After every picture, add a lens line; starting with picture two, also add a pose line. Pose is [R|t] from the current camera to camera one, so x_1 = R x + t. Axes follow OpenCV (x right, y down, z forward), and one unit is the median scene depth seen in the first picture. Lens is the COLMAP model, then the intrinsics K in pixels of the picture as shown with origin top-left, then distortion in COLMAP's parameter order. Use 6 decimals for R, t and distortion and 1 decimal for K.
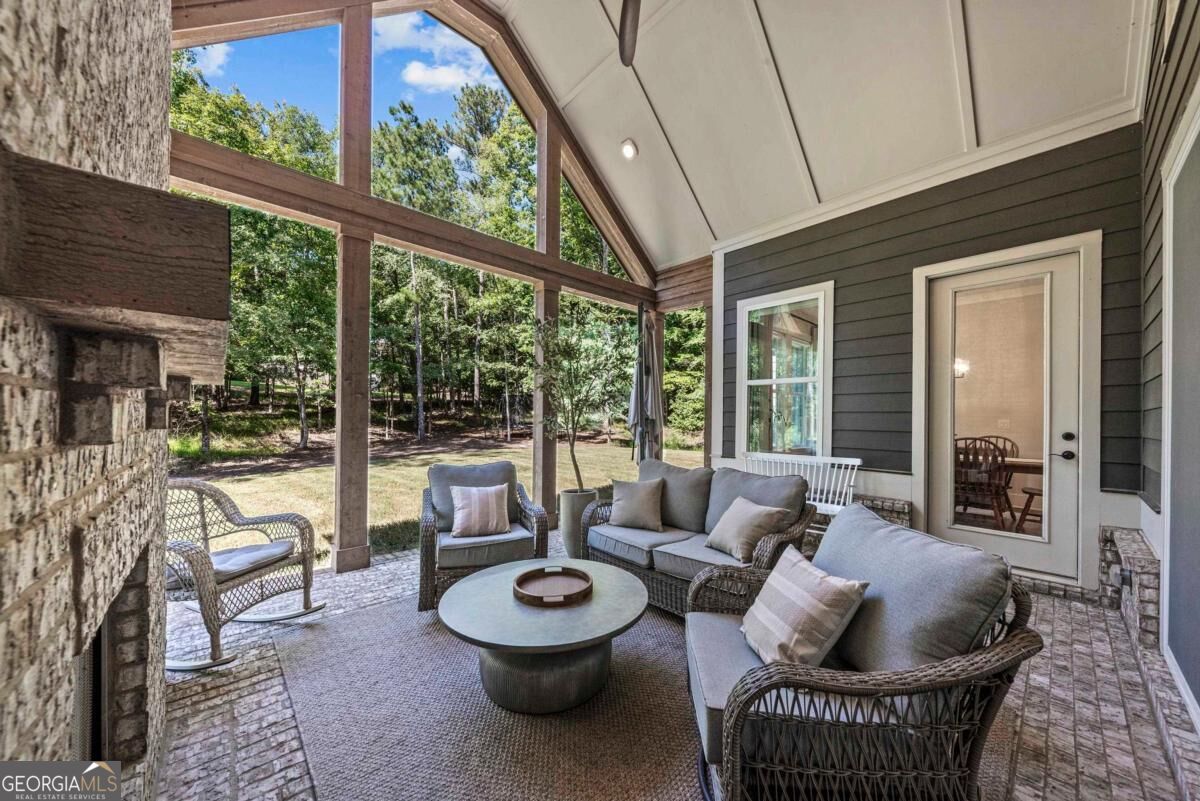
lens RADIAL K [[410.4, 0, 597.1], [0, 410.4, 419.2], [0, 0, 1]] dist [0.009487, -0.000089]
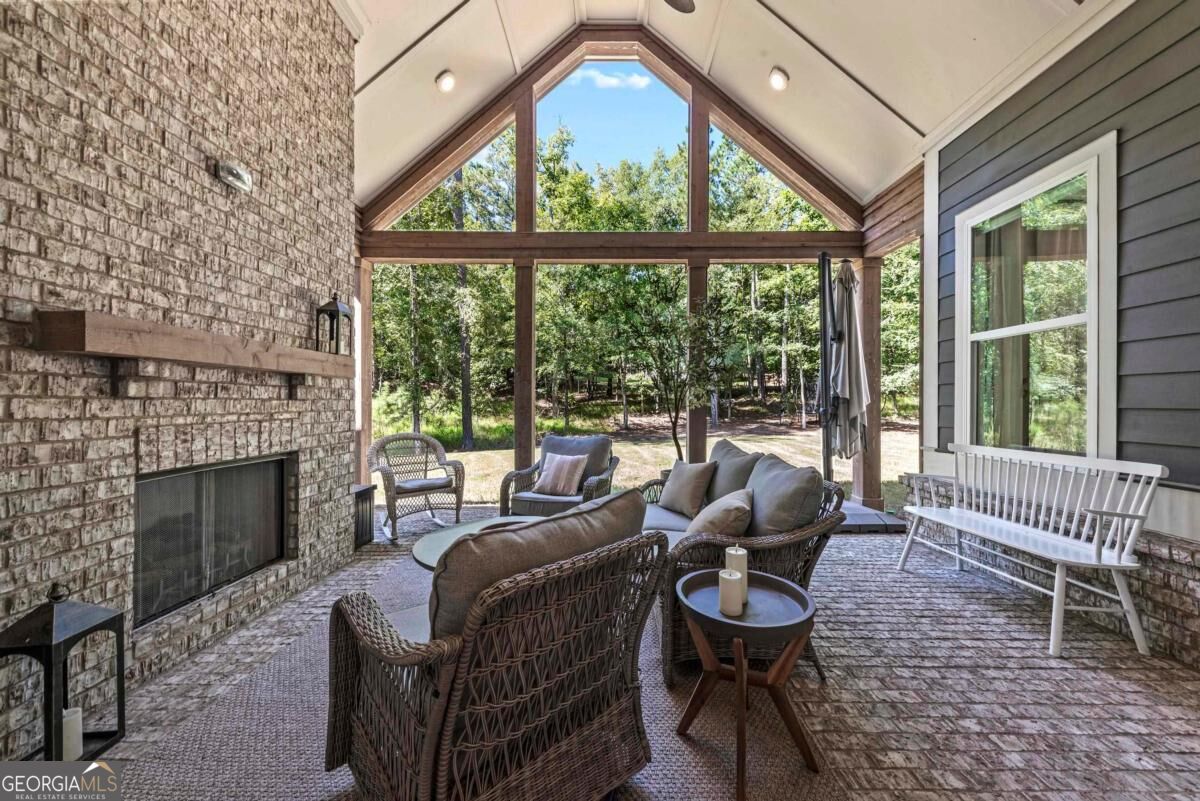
lens RADIAL K [[410.4, 0, 605.5], [0, 410.4, 404.2], [0, 0, 1]] dist [0.009487, -0.000089]
pose [[0.744145, -0.006855, -0.667983, 0.354903], [0.003685, 0.999974, -0.006157, 0.016291], [0.668008, 0.002120, 0.744151, 0.124063]]
